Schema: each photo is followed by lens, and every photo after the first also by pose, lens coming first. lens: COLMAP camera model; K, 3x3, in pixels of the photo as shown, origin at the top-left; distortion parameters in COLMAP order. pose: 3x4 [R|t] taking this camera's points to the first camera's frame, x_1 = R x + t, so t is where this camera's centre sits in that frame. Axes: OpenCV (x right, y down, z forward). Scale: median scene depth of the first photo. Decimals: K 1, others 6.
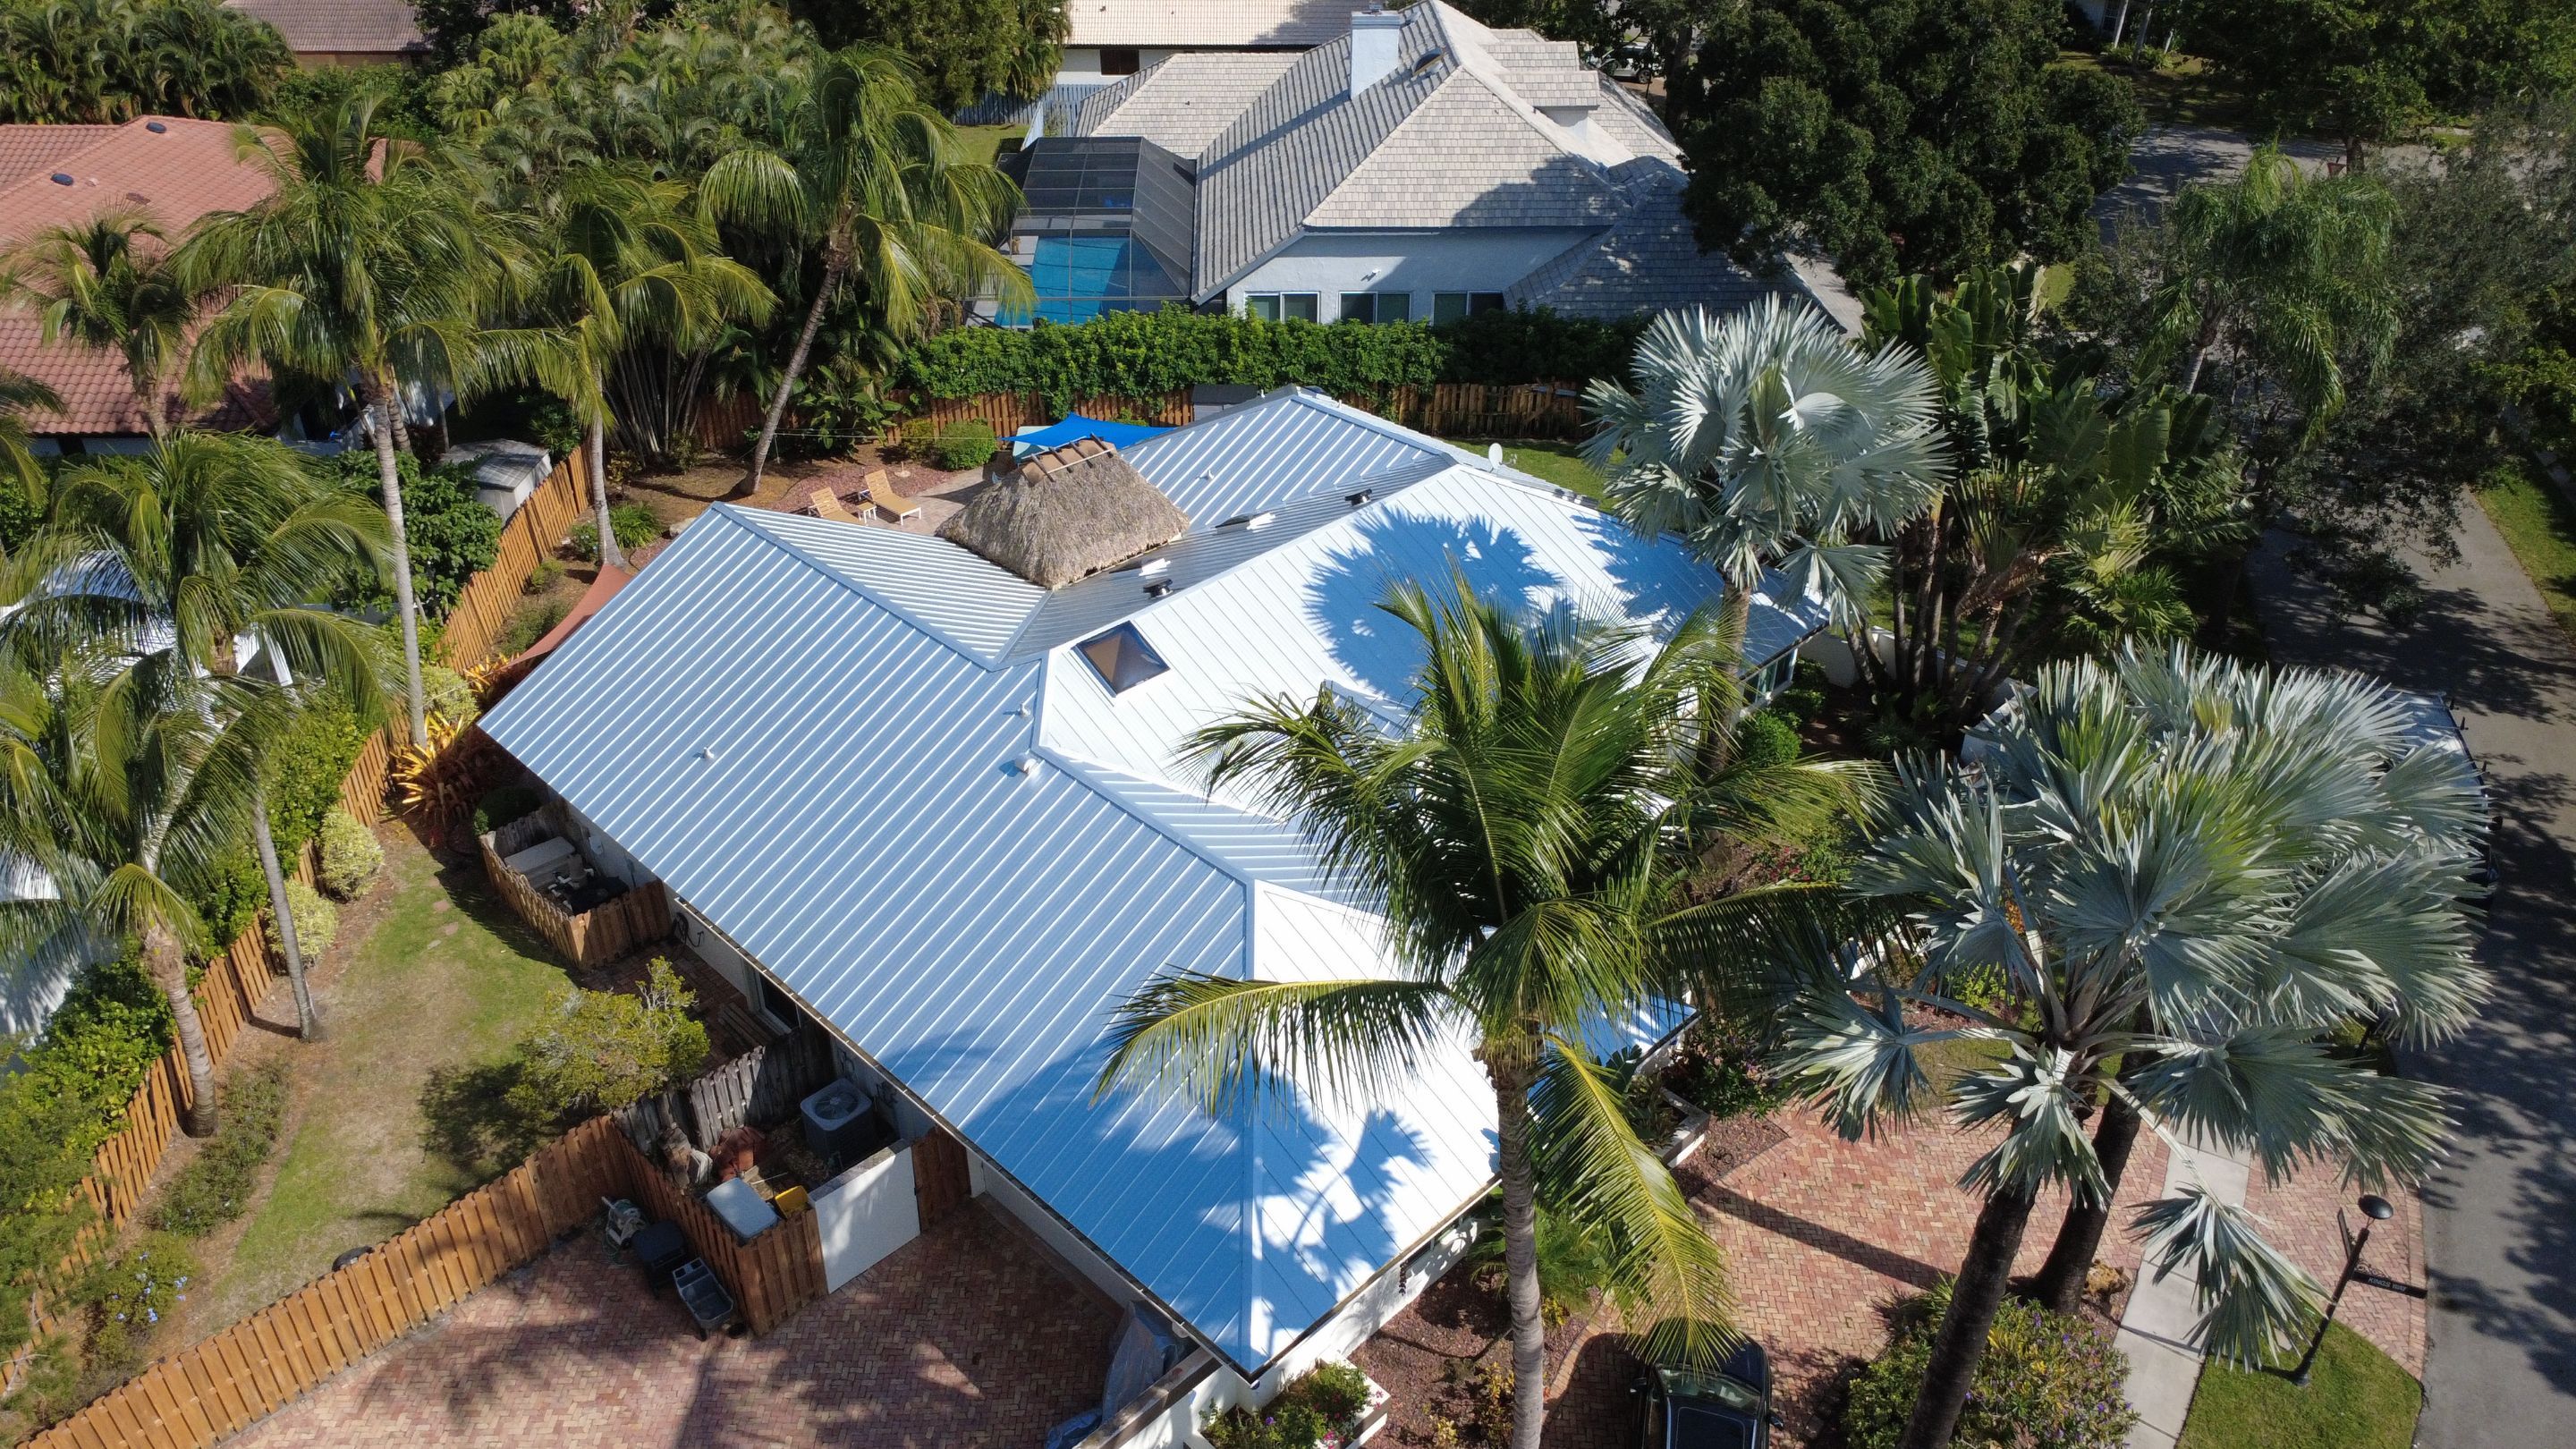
lens RADIAL K [[1895.8, 0, 1279.8], [0, 1895.8, 722.5], [0, 0, 1]] dist [-0.008250, 0.006005]
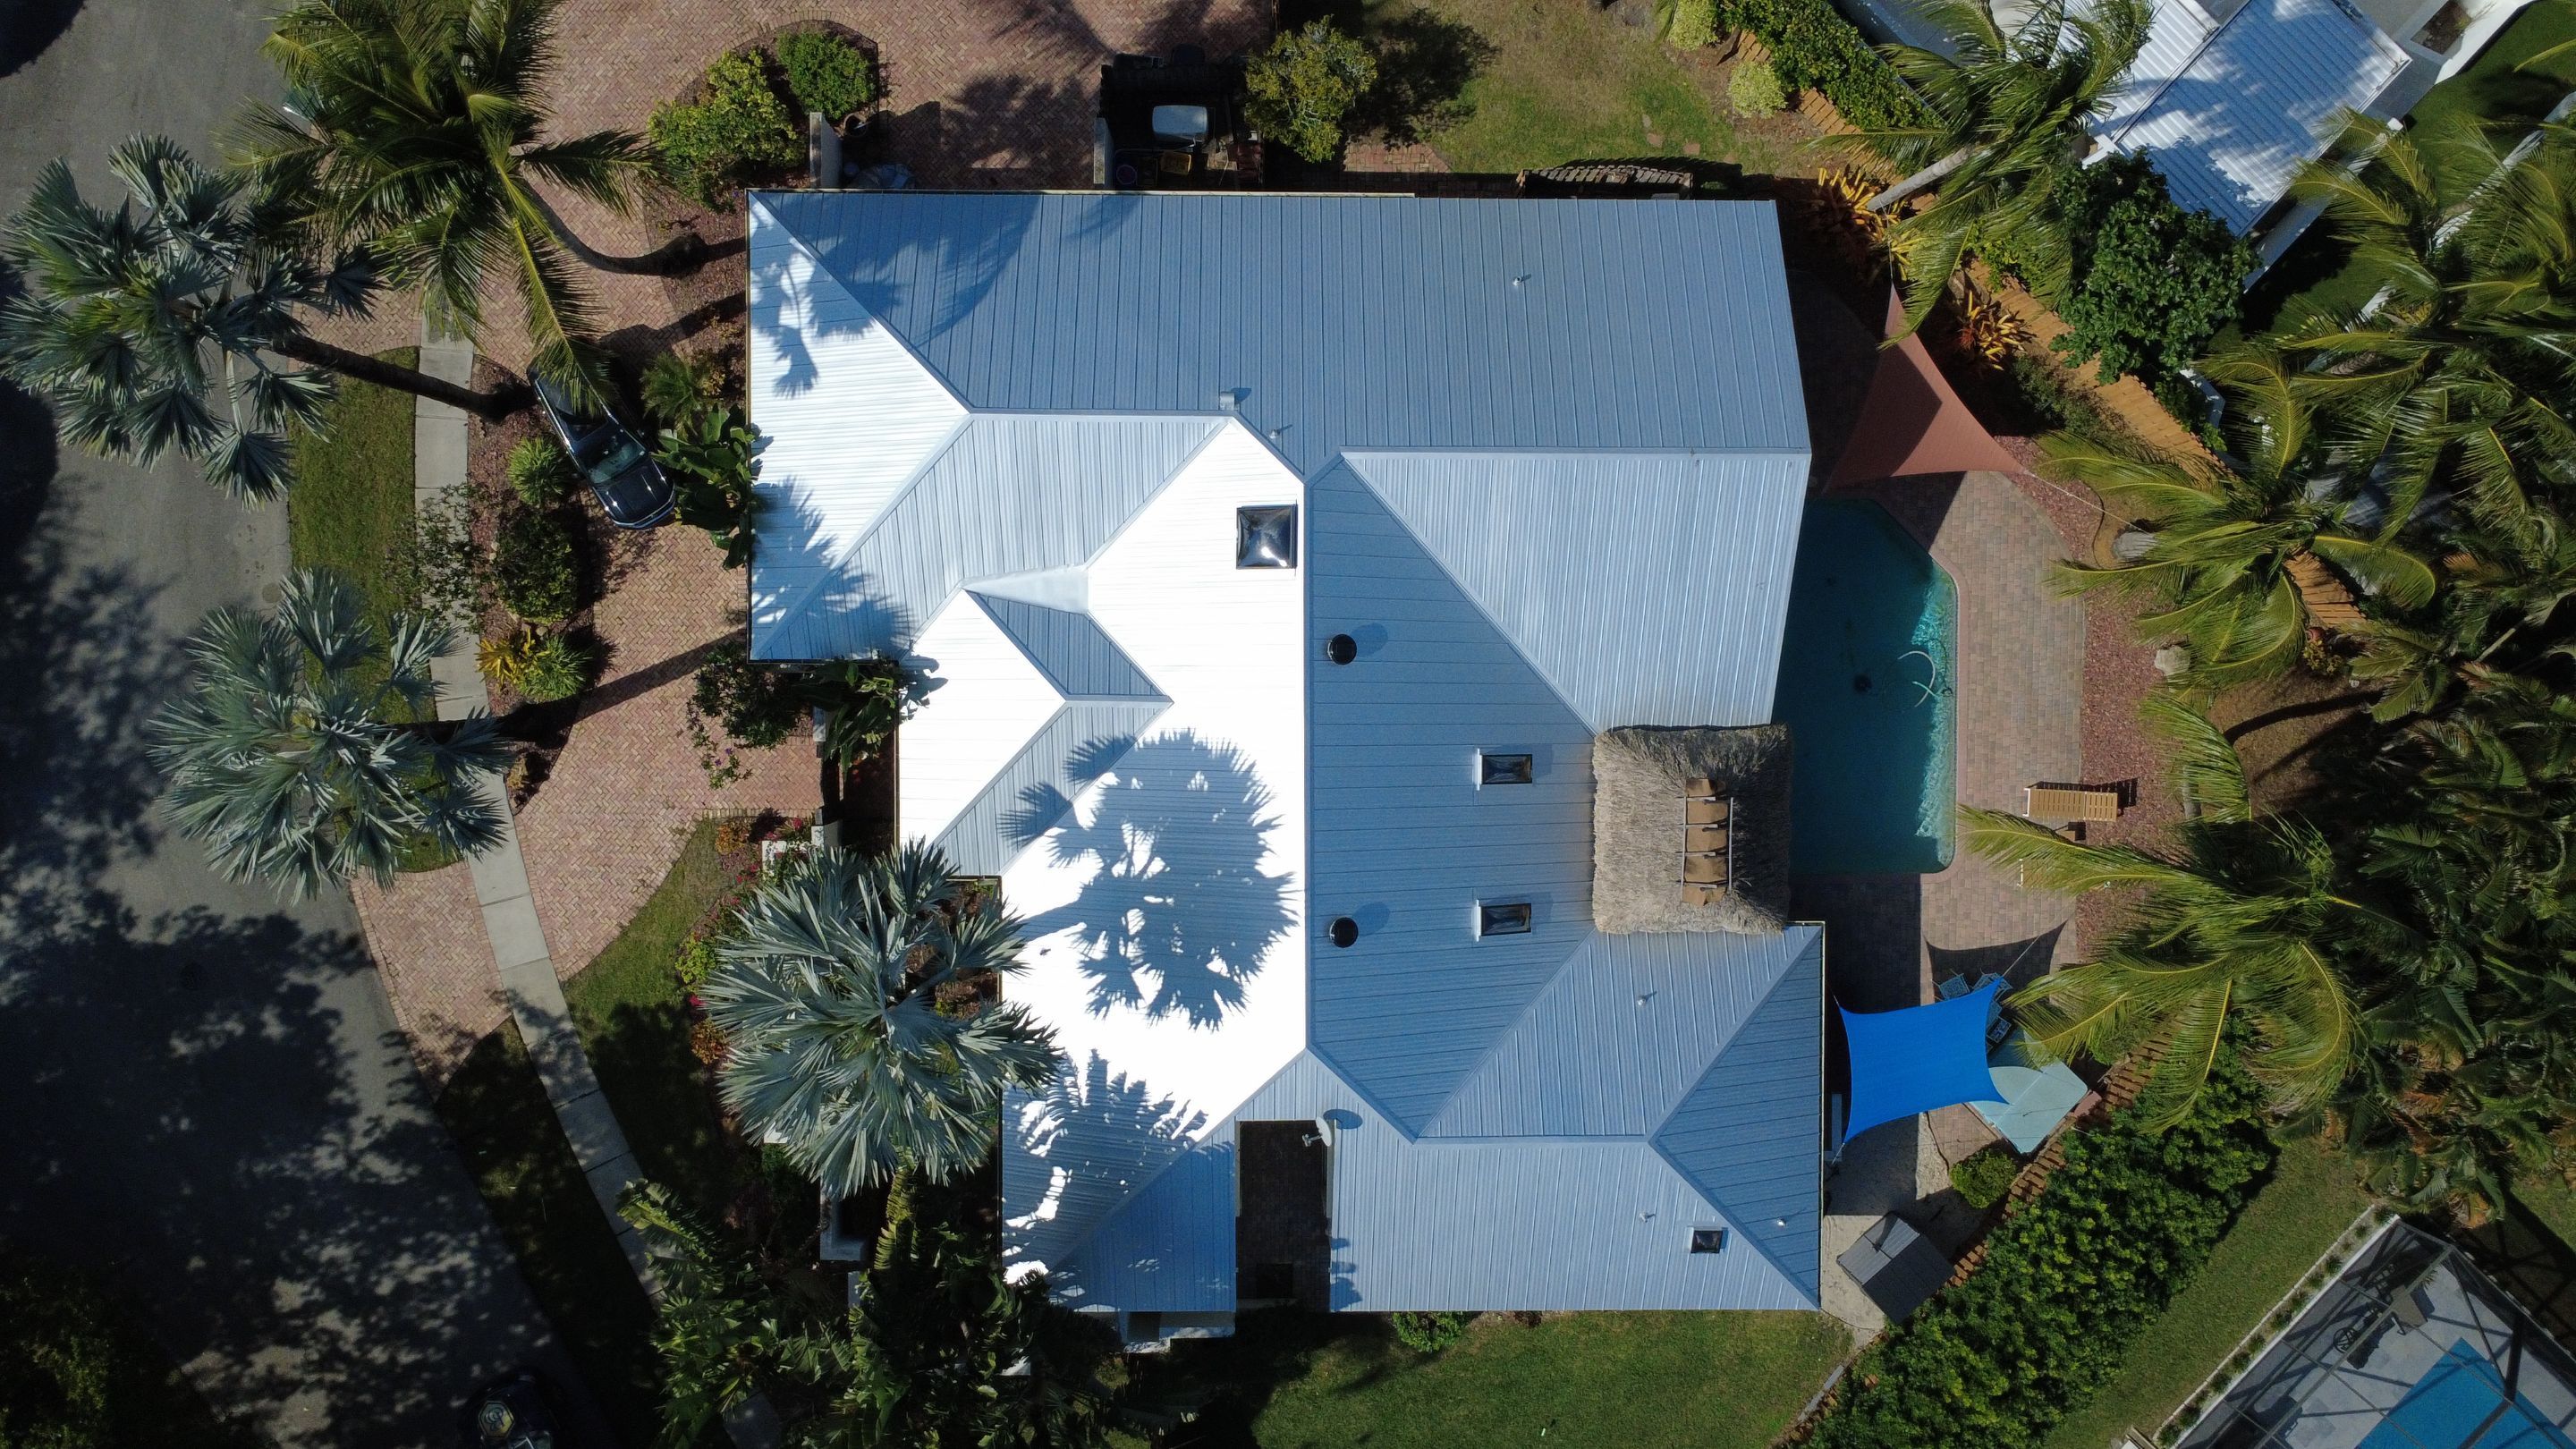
lens RADIAL K [[1895.8, 0, 1280.9], [0, 1895.8, 727.0], [0, 0, 1]] dist [-0.008250, 0.006005]
pose [[-0.710566, 0.703616, 0.004464, -0.013762], [-0.384482, -0.393578, 0.835027, -0.806114], [0.589295, 0.591626, 0.550191, 0.364948]]
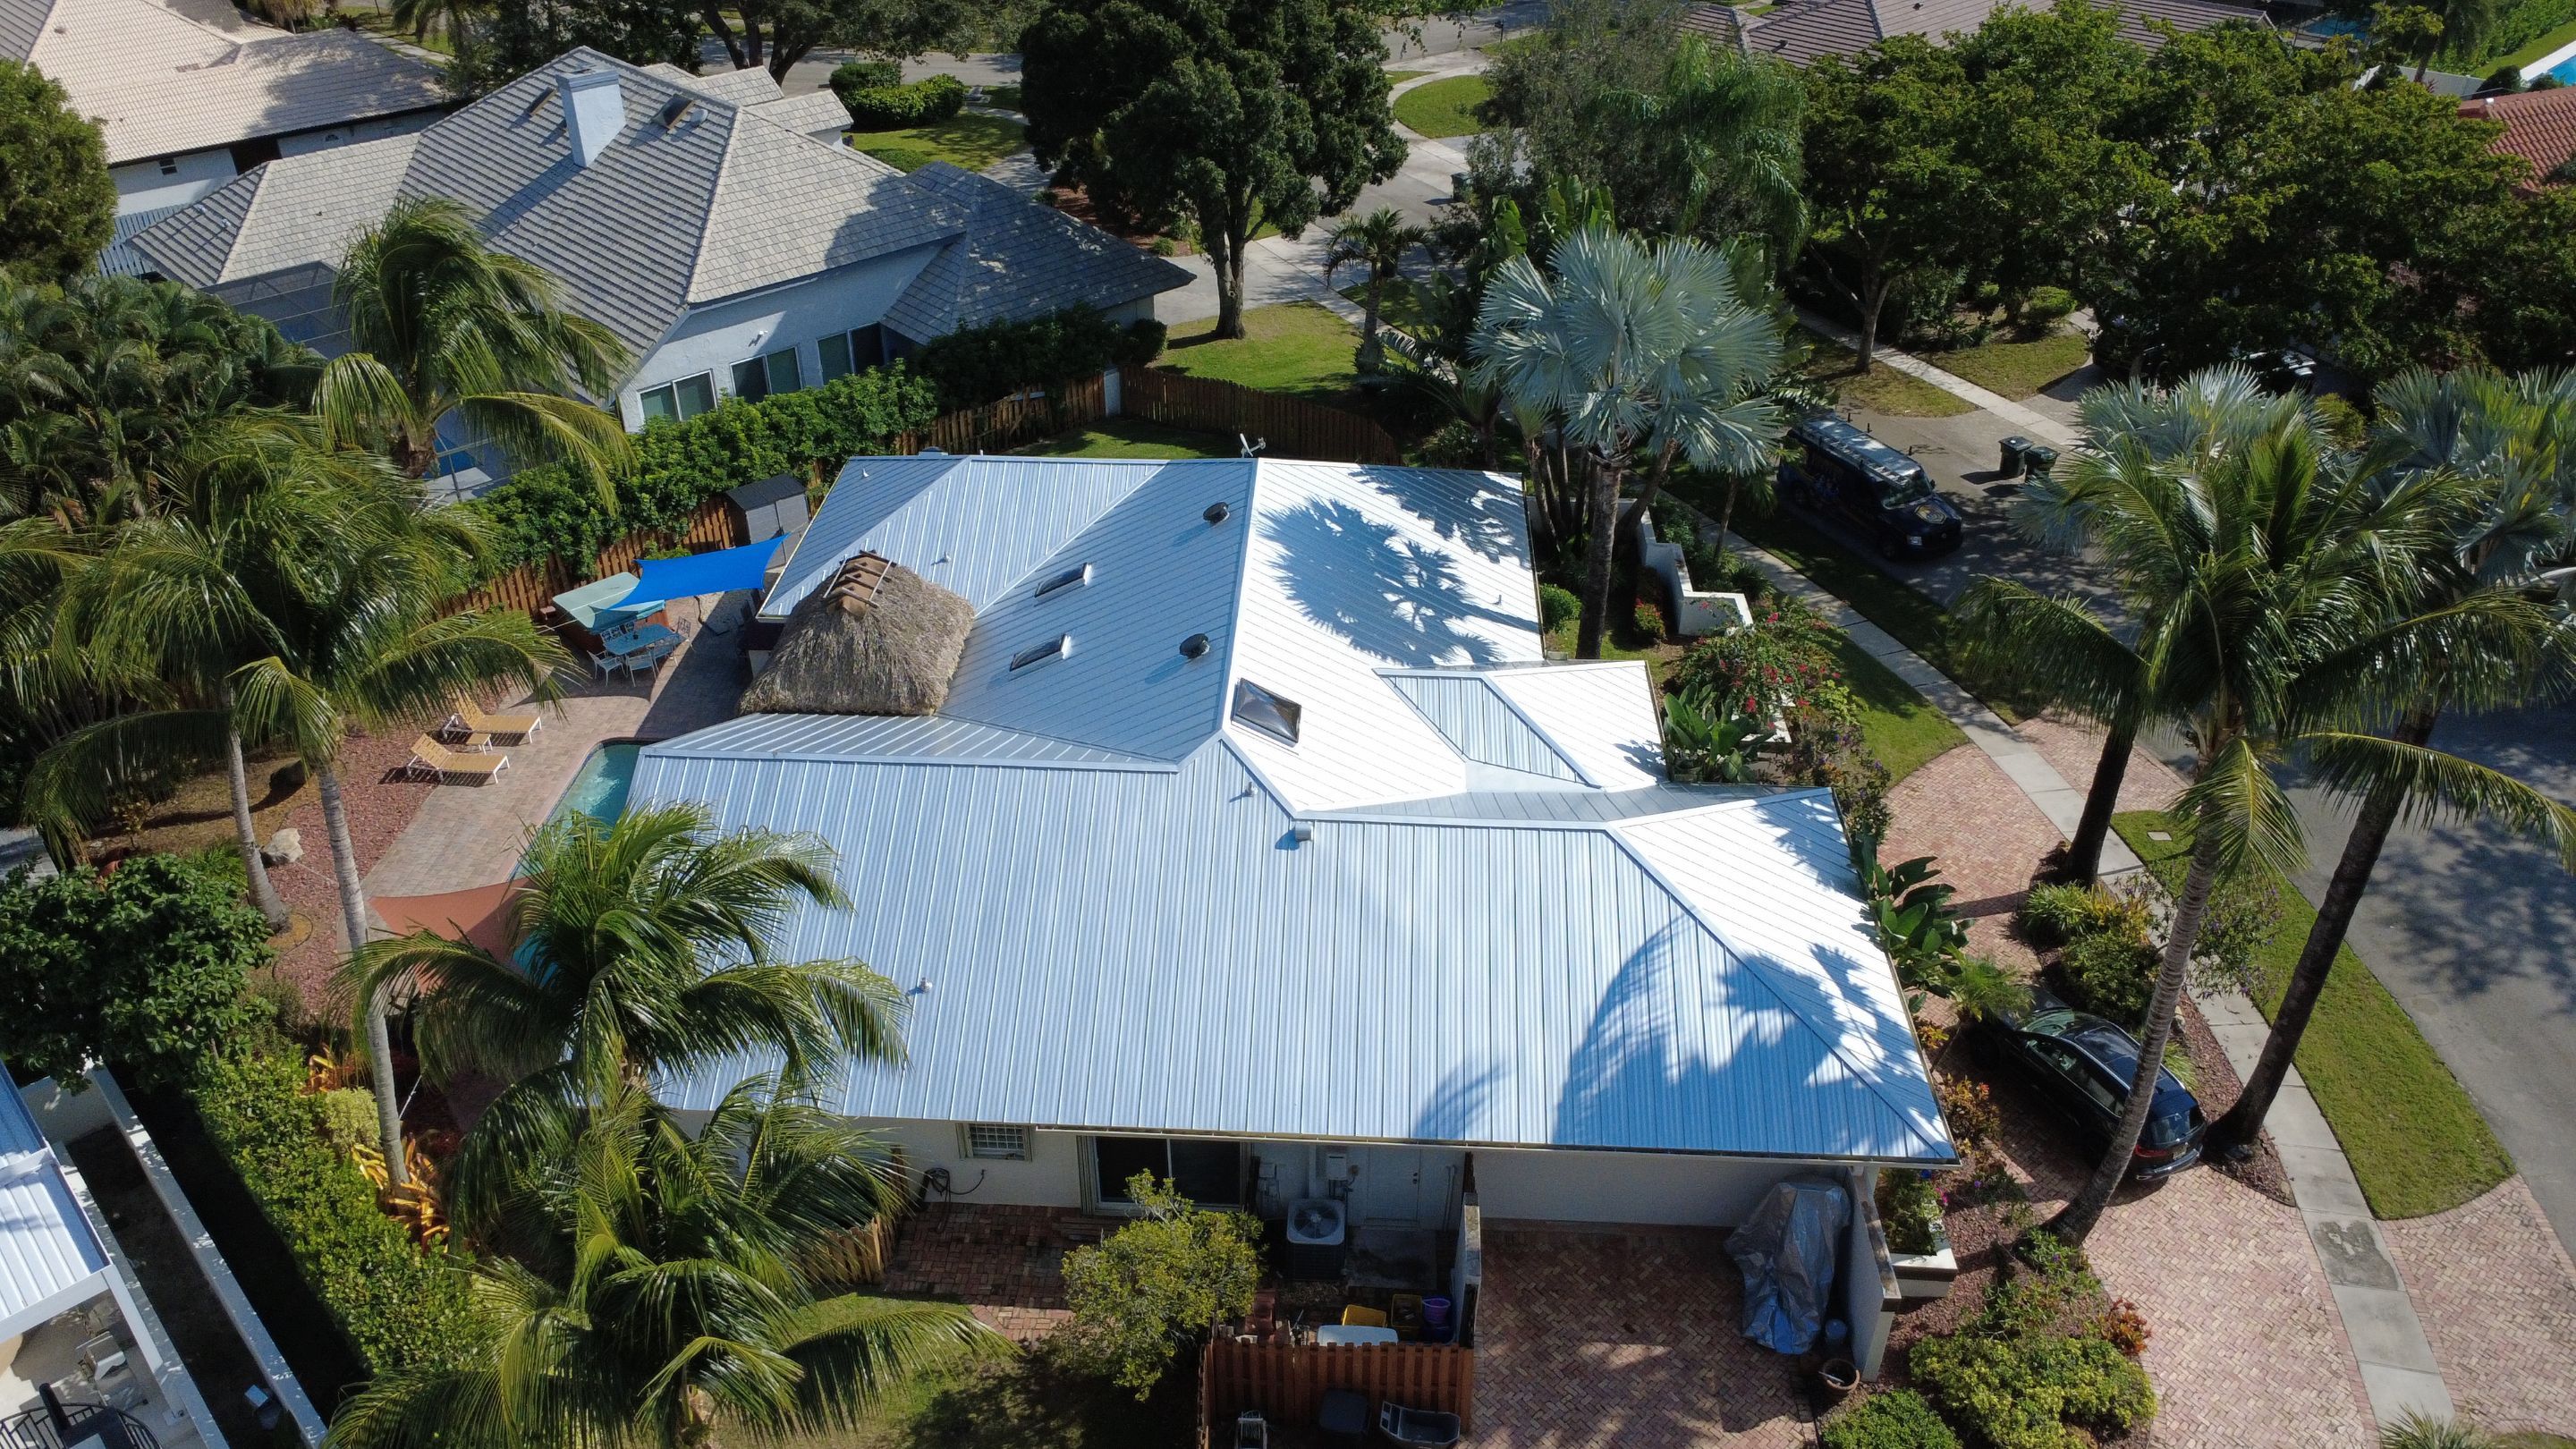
lens RADIAL K [[1895.8, 0, 1296.2], [0, 1895.8, 716.2], [0, 0, 1]] dist [-0.008250, 0.006005]
pose [[0.738689, -0.363264, 0.567783, -0.517948], [0.355208, 0.925687, 0.130121, -0.126624], [-0.572857, 0.105562, 0.812829, 0.132930]]
